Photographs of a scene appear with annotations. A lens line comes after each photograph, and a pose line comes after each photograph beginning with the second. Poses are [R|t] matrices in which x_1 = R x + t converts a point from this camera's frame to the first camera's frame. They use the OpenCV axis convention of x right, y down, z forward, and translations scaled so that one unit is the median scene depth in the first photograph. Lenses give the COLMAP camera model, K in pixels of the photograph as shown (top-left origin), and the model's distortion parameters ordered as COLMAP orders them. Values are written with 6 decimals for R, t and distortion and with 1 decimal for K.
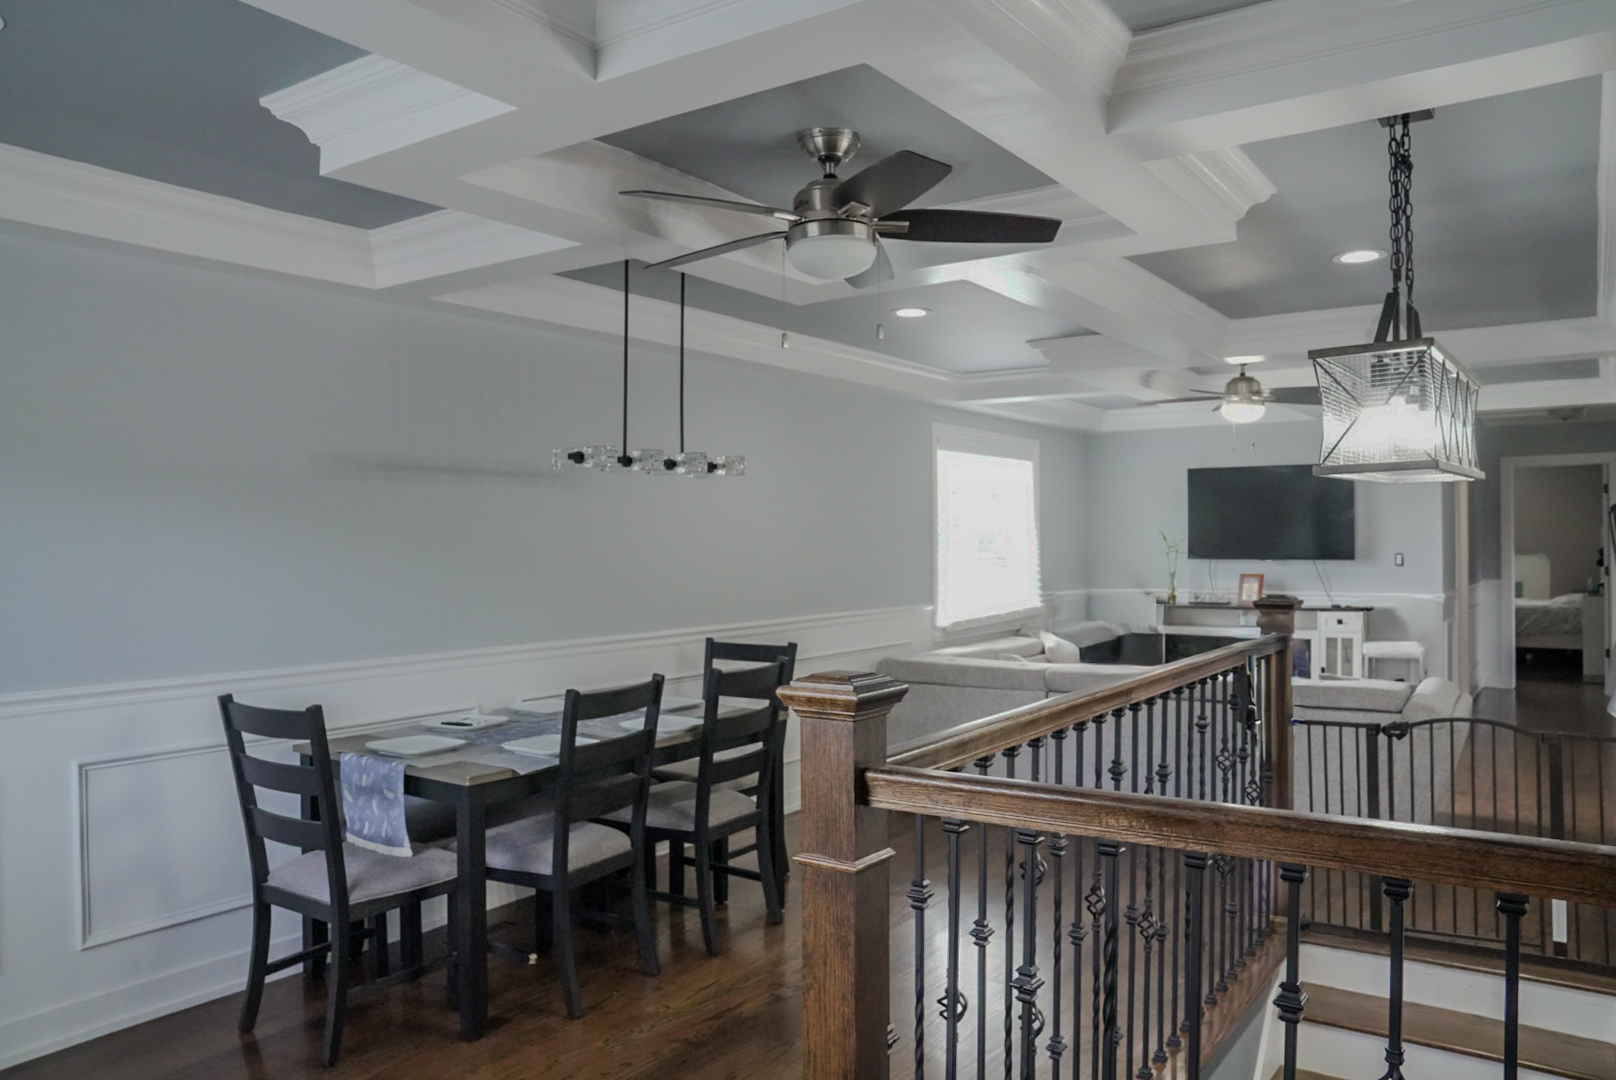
lens RADIAL K [[1166.0, 0, 808.0], [0, 1166.0, 540.0], [0, 0, 1]] dist [-0.112782, 0.107699]
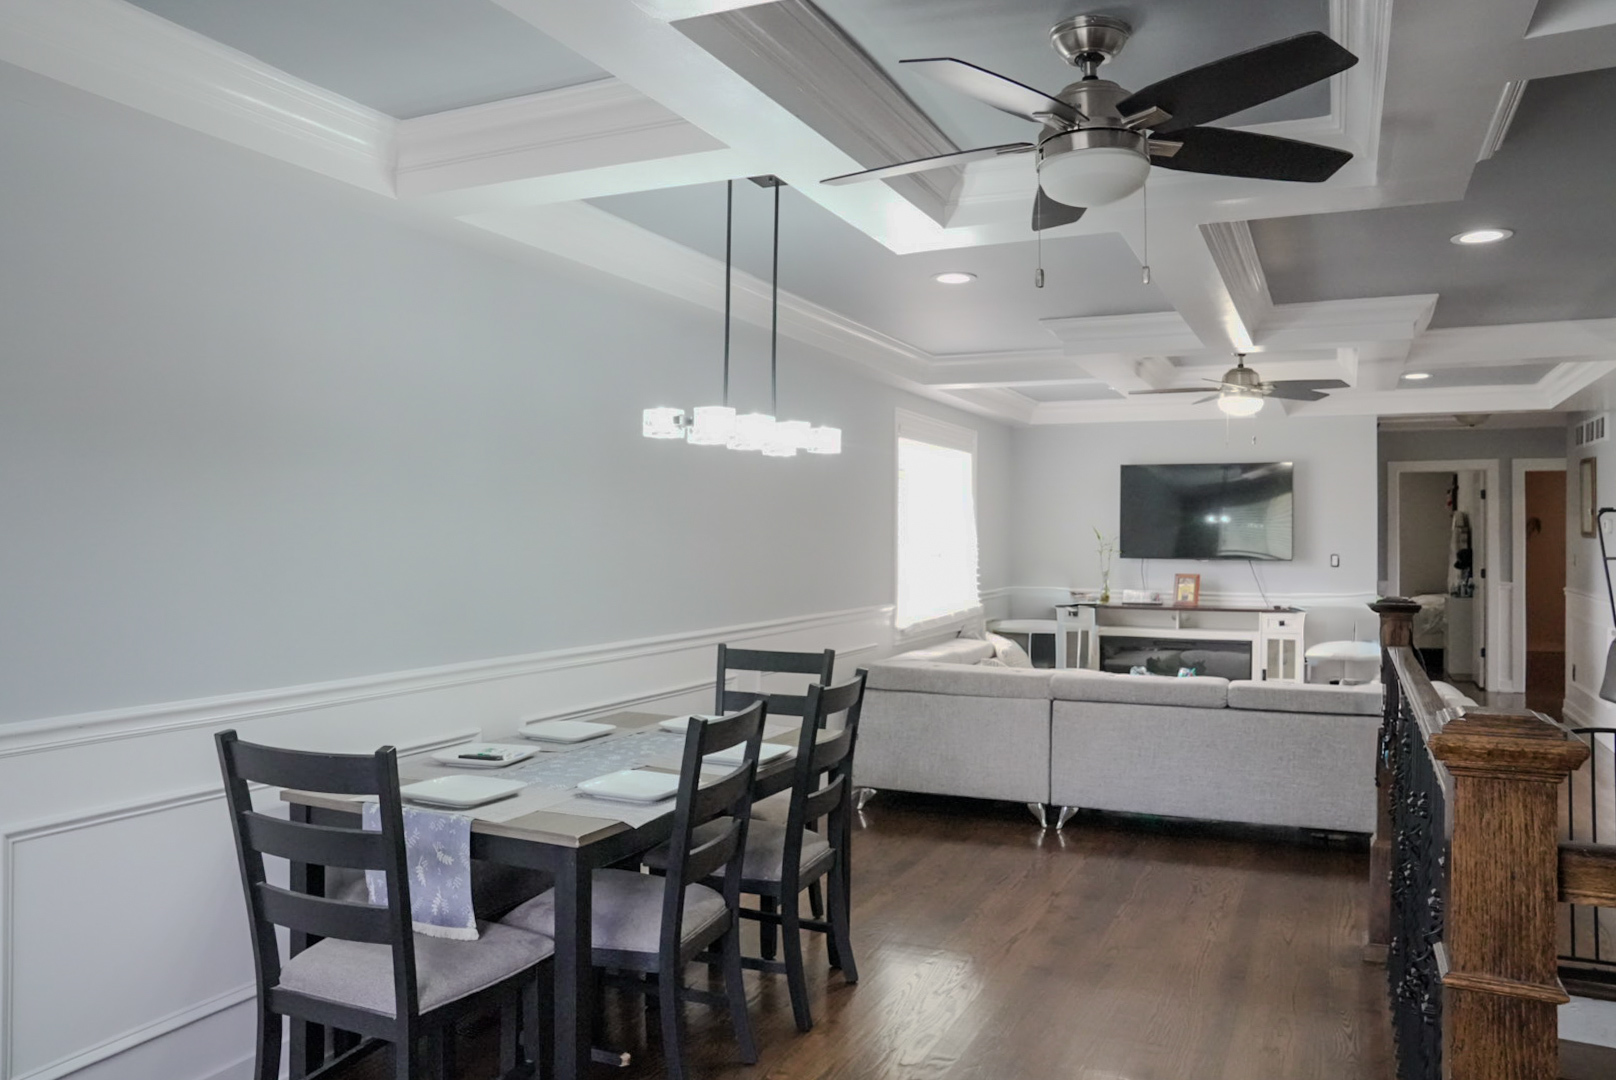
lens RADIAL K [[1178.2, 0, 803.5], [0, 1178.2, 532.1], [0, 0, 1]] dist [-0.116323, 0.106589]
pose [[0.984033, 0.013897, 0.177441, -0.172952], [-0.013239, 0.999900, -0.004893, 0.004788], [-0.177492, 0.002466, 0.984119, 0.131406]]
